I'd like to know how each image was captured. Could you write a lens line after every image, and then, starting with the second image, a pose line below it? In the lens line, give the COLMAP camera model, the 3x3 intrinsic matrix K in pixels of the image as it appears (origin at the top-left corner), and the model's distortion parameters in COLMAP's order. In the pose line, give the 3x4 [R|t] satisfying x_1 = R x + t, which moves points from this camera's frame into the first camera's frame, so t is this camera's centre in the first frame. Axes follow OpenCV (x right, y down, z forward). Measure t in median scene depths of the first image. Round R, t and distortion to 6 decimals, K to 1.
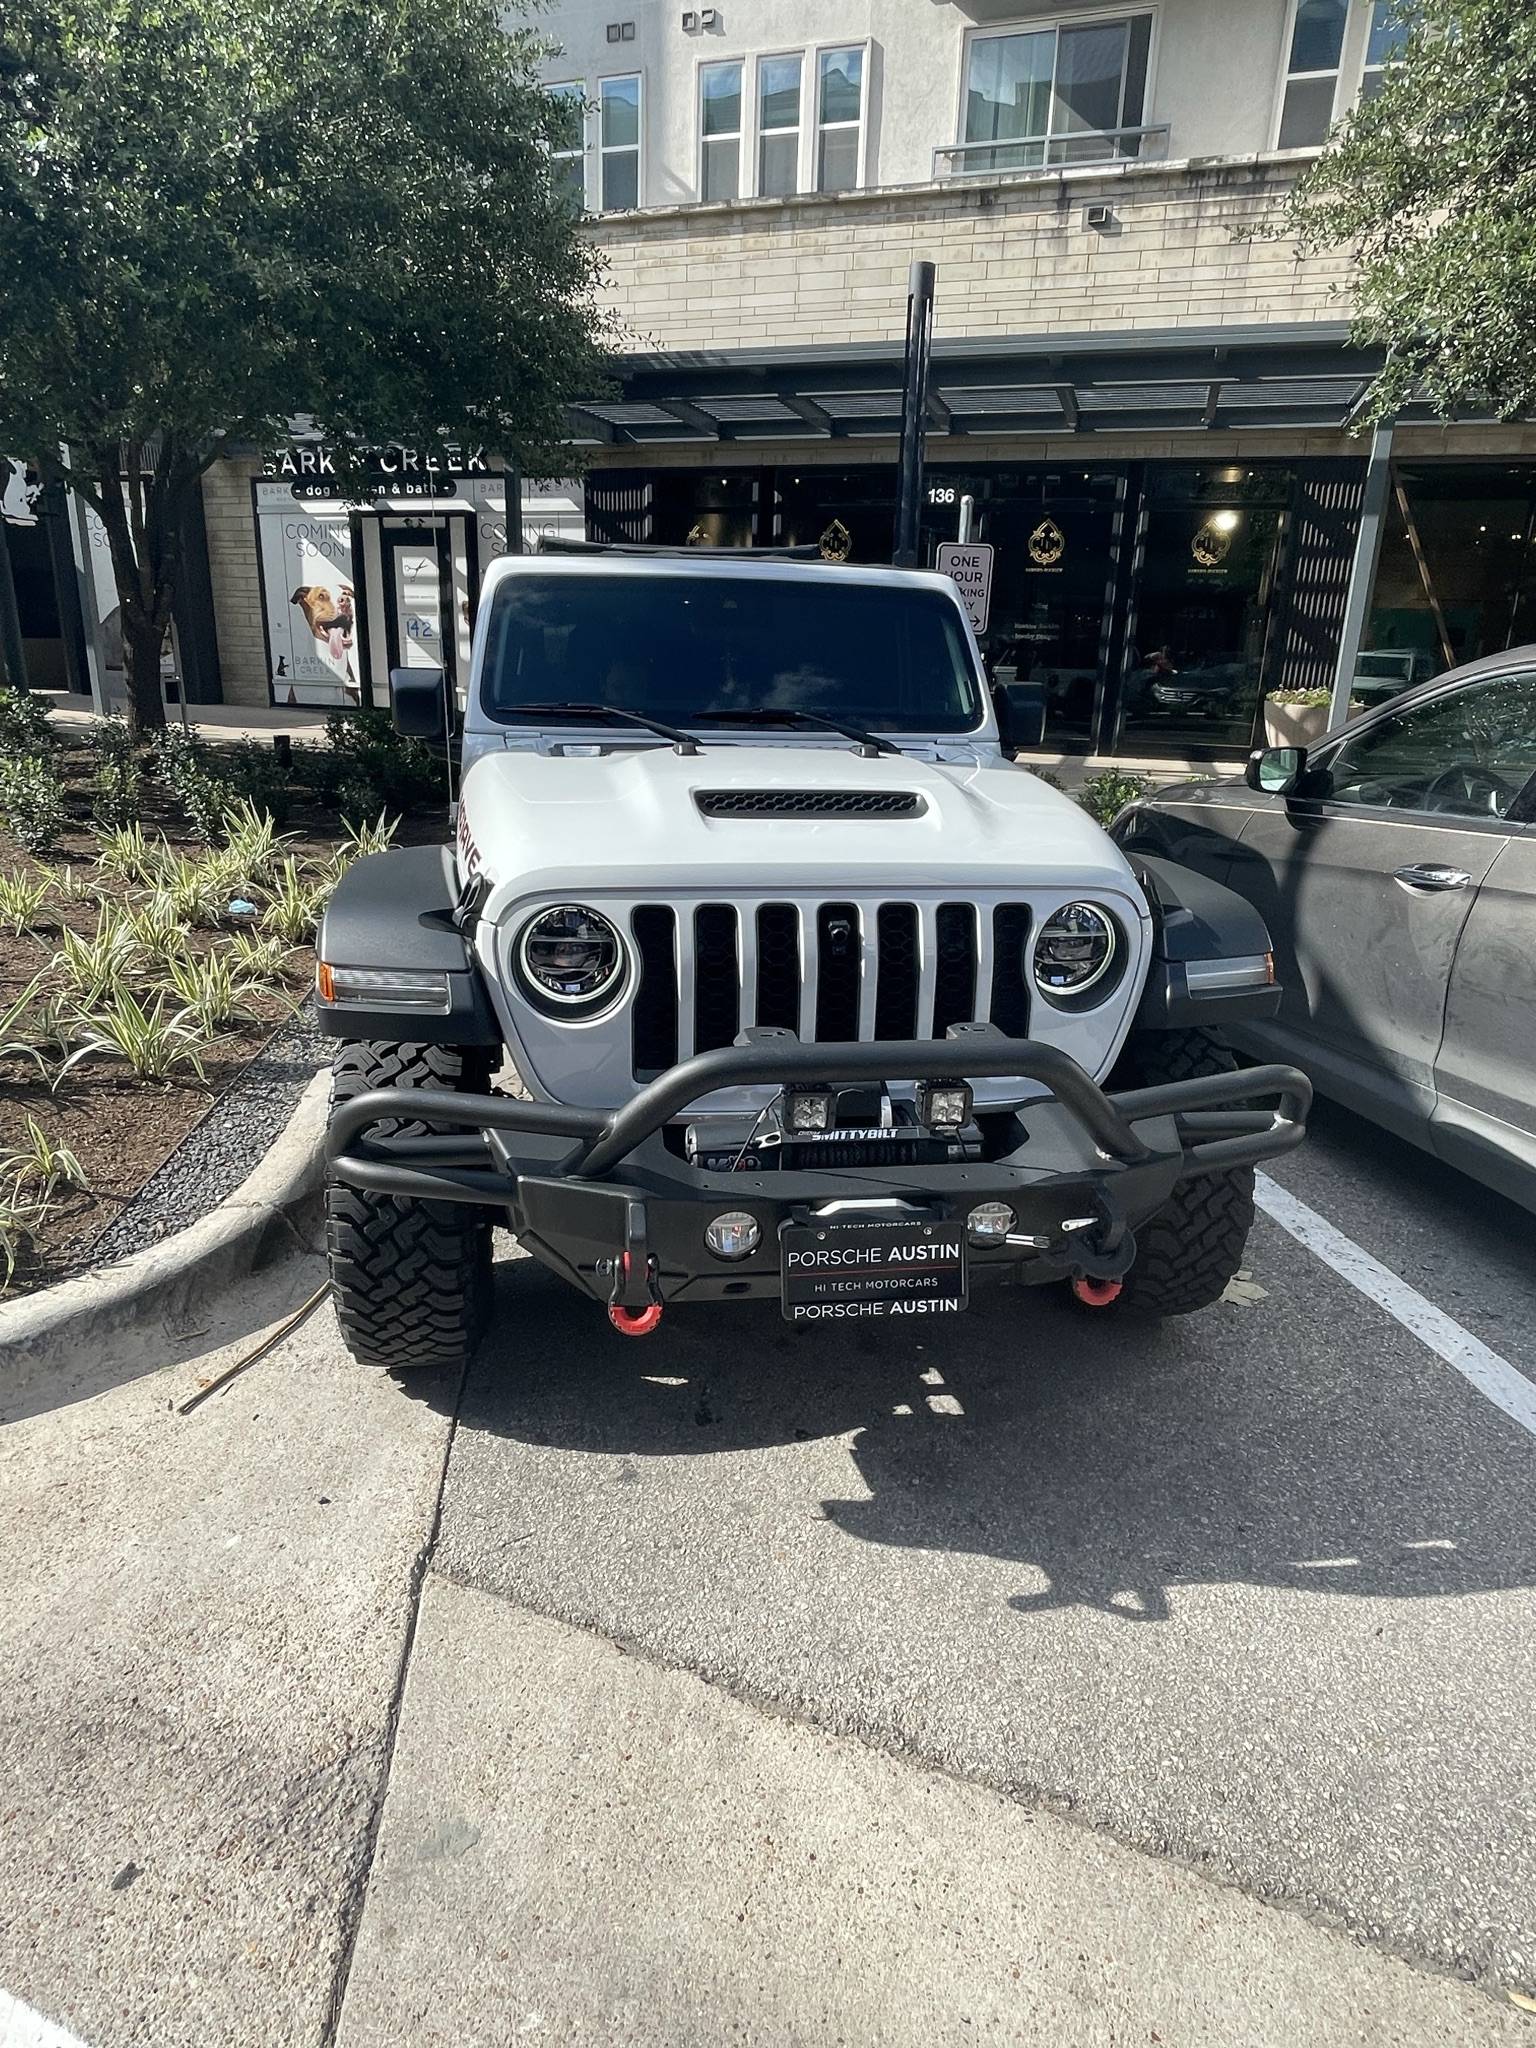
lens RADIAL K [[1222.4, 0, 768.0], [0, 1222.4, 1024.0], [0, 0, 1]] dist [-0.005467, 0.001401]
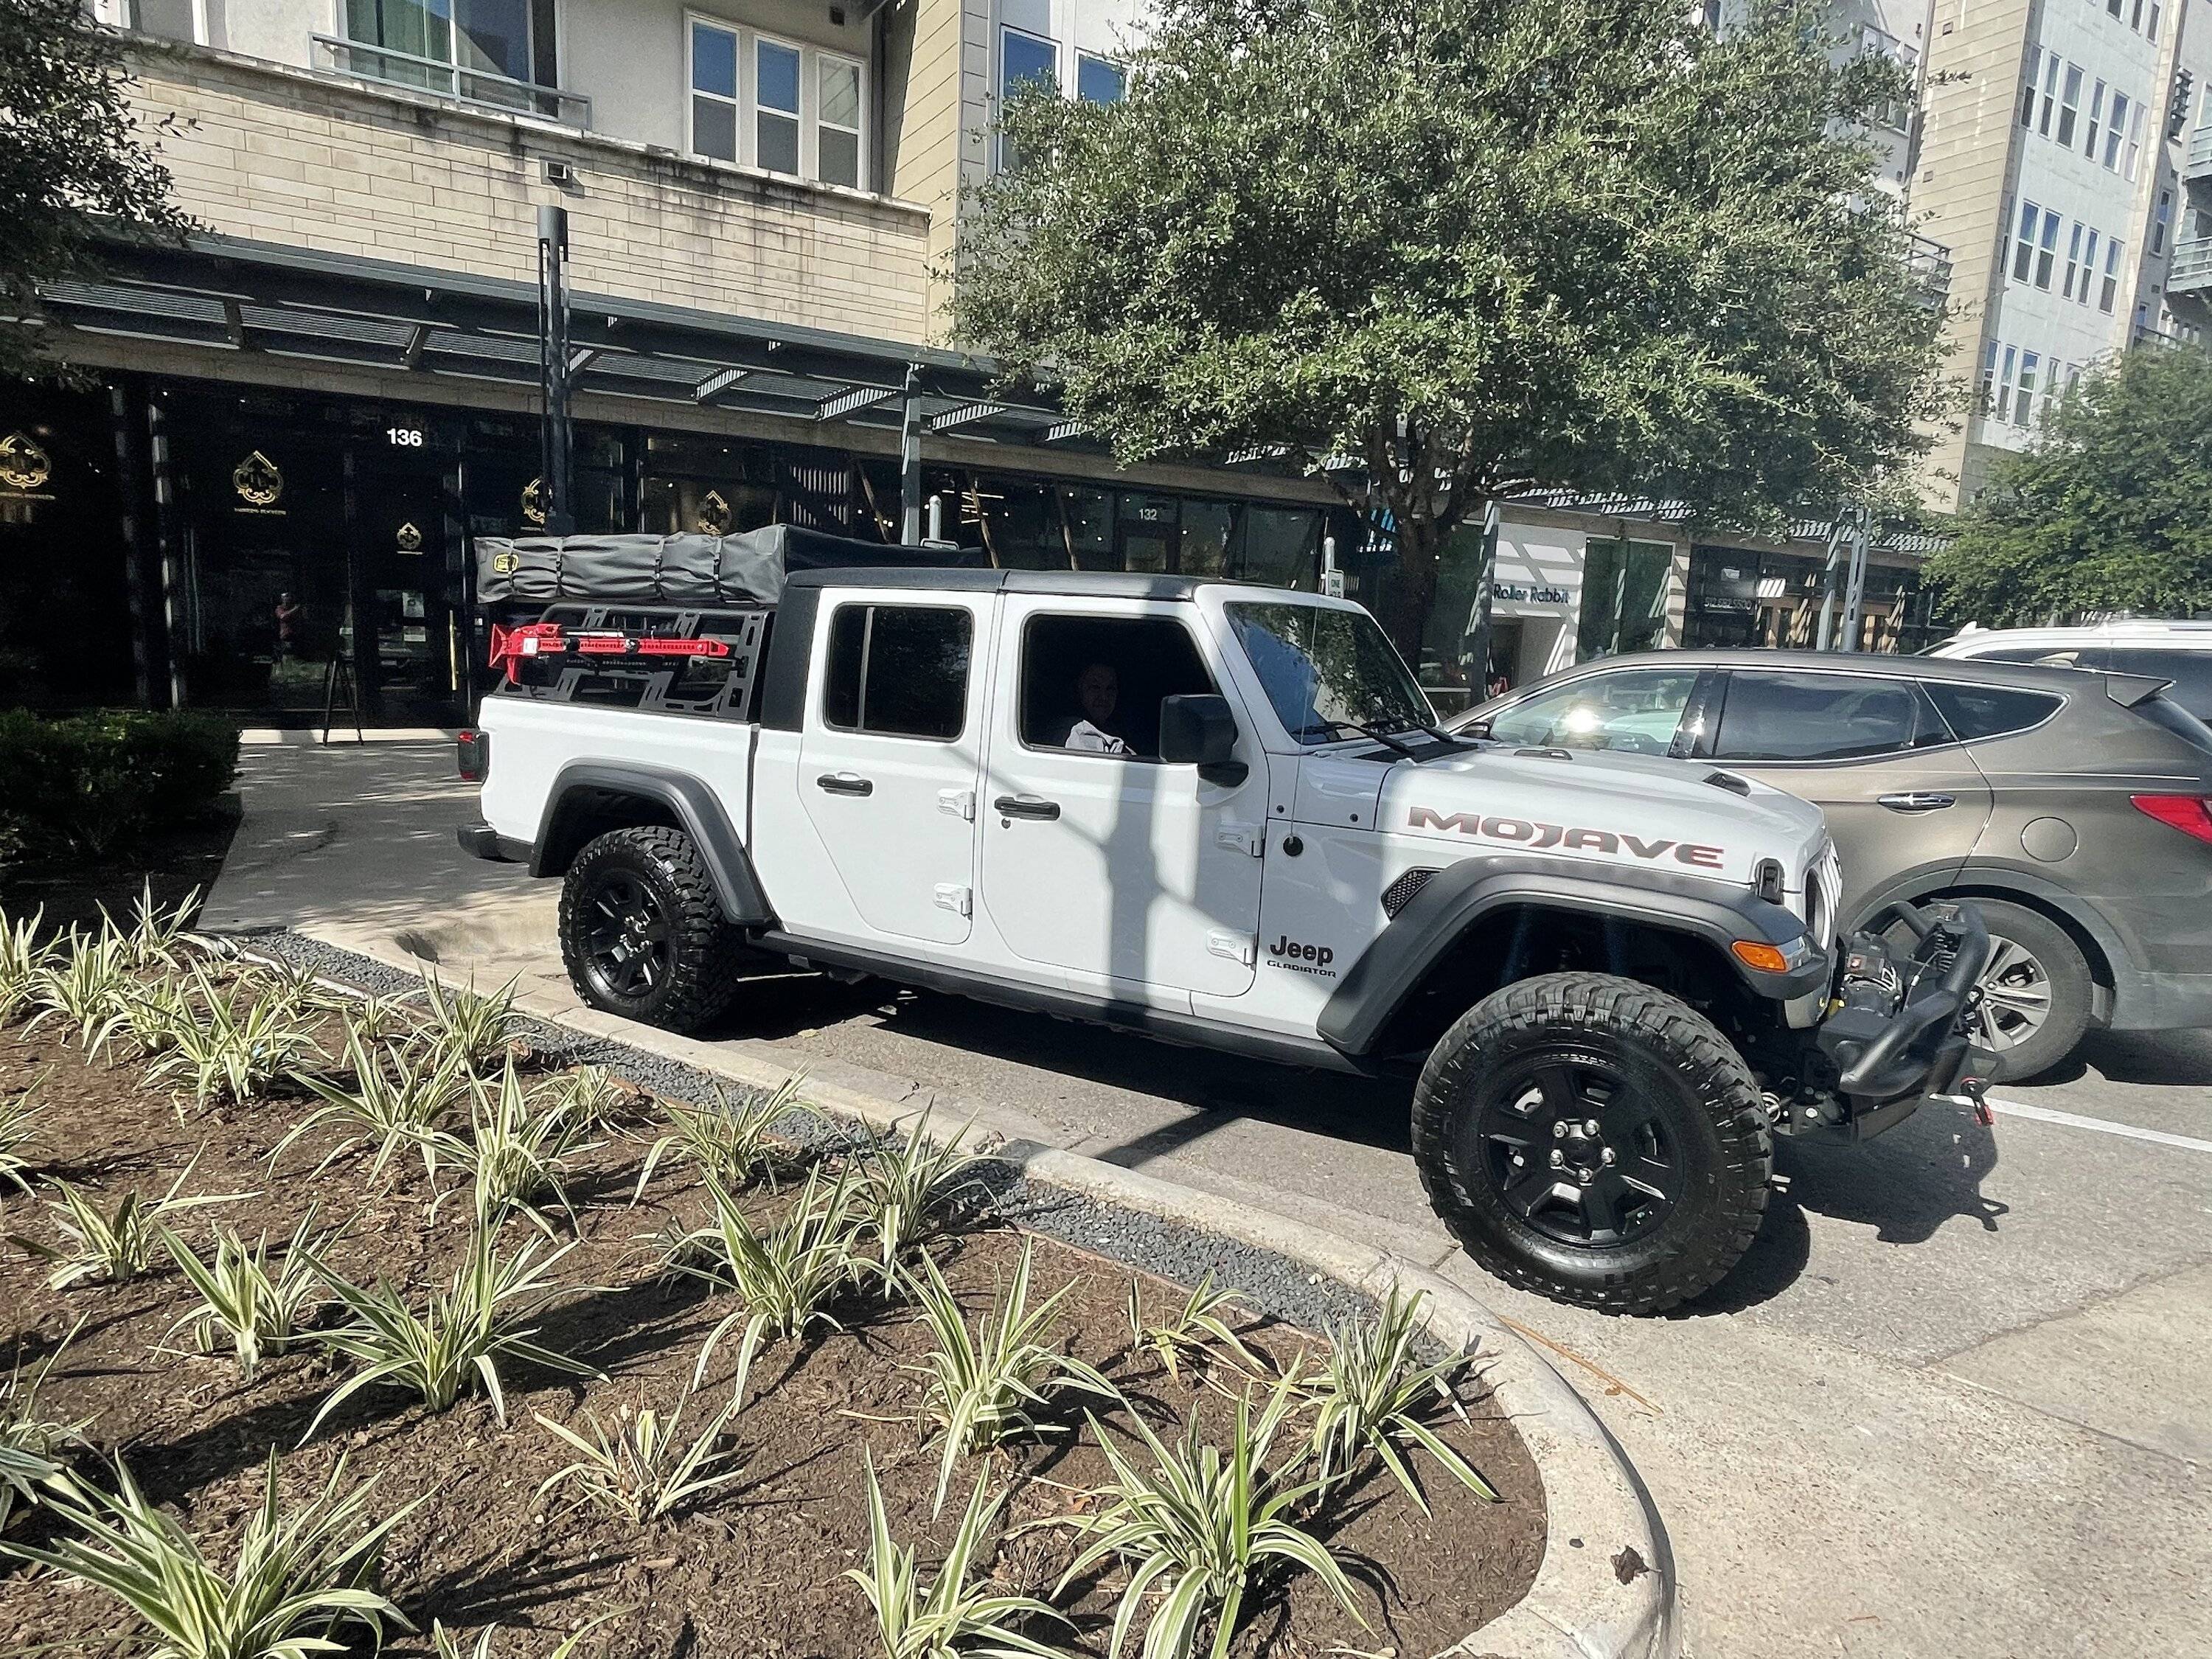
lens RADIAL K [[1320.3, 0, 1143.6], [0, 1320.3, 834.1], [0, 0, 1]] dist [-0.005467, 0.001401]
pose [[0.620229, -0.121119, 0.775014, -0.297796], [0.216332, 0.976103, -0.020581, -0.042433], [-0.754000, 0.180425, 0.631609, 0.104337]]
